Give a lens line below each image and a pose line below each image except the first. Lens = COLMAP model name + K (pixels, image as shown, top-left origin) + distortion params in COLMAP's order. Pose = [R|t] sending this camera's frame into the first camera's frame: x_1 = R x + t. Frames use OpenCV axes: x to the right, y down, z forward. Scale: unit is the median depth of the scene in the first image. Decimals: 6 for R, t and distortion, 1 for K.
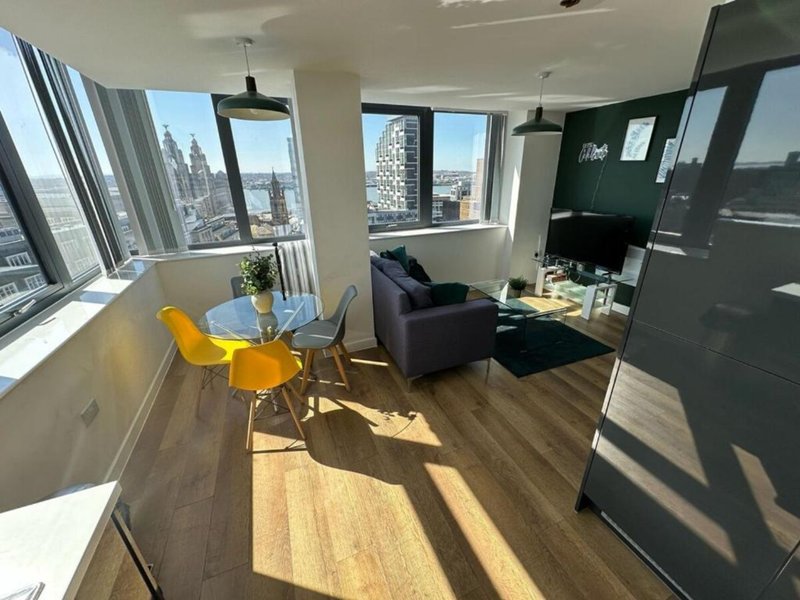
lens RADIAL K [[315.1, 0, 400.0], [0, 315.1, 300.0], [0, 0, 1]] dist [-0.001848, 0.000046]
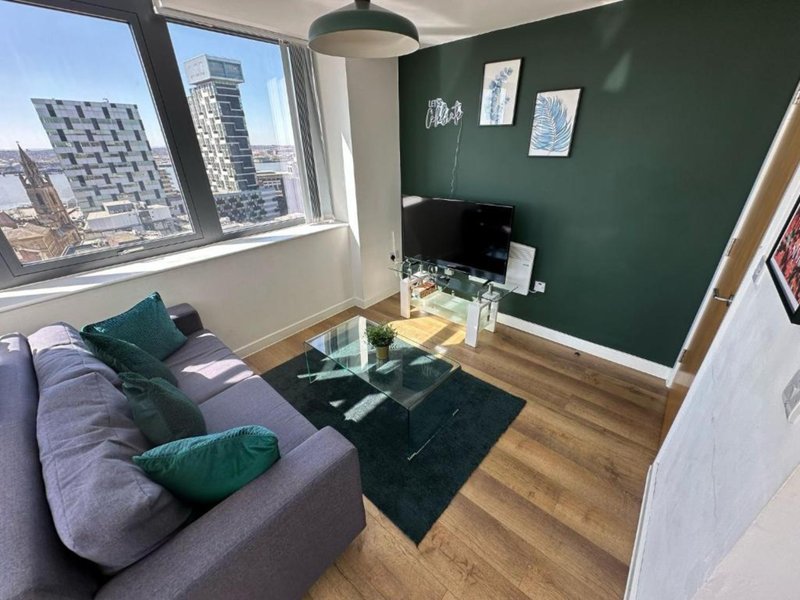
lens RADIAL K [[317.7, 0, 396.9], [0, 317.7, 300.5], [0, 0, 1]] dist [-0.001253, 0.000129]
pose [[0.895453, -0.198413, 0.398491, 0.140186], [0.172102, 0.979871, 0.101158, -0.135918], [-0.410541, -0.022001, 0.911577, 0.353392]]
